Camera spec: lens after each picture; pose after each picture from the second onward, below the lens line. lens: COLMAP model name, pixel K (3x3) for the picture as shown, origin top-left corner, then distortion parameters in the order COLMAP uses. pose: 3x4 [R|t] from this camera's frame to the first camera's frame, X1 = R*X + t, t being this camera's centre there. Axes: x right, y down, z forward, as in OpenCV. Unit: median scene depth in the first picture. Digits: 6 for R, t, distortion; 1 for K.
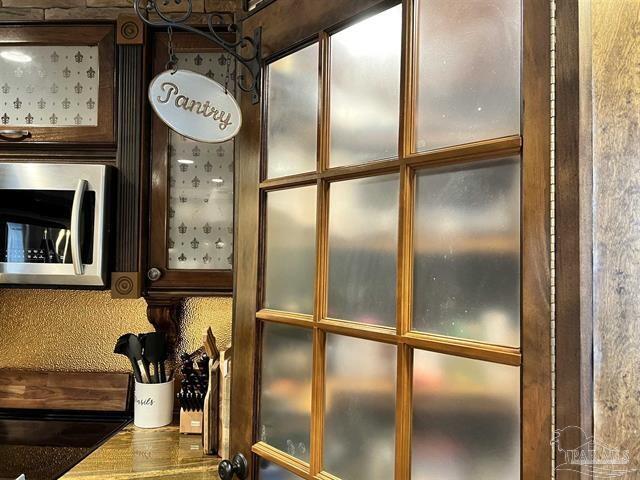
lens RADIAL K [[487.0, 0, 320.7], [0, 487.0, 242.4], [0, 0, 1]] dist [0.000478, -0.002043]
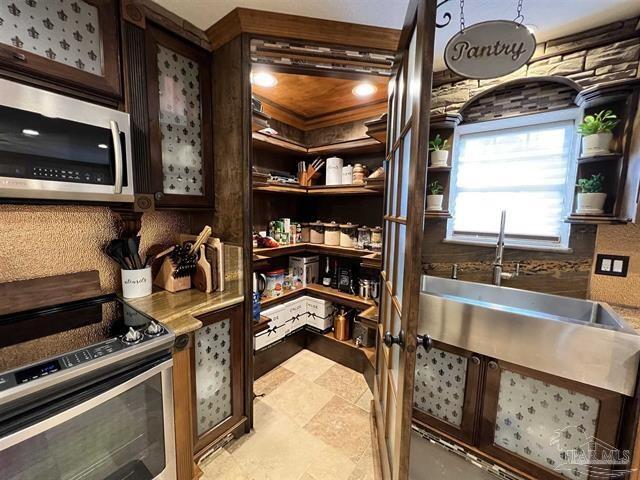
lens RADIAL K [[257.3, 0, 321.4], [0, 257.3, 239.8], [0, 0, 1]] dist [-0.005003, 0.000760]
pose [[0.550298, -0.099454, 0.829024, -0.741092], [-0.043818, 0.988073, 0.147620, 0.058562], [-0.833818, -0.117562, 0.539377, 0.105249]]
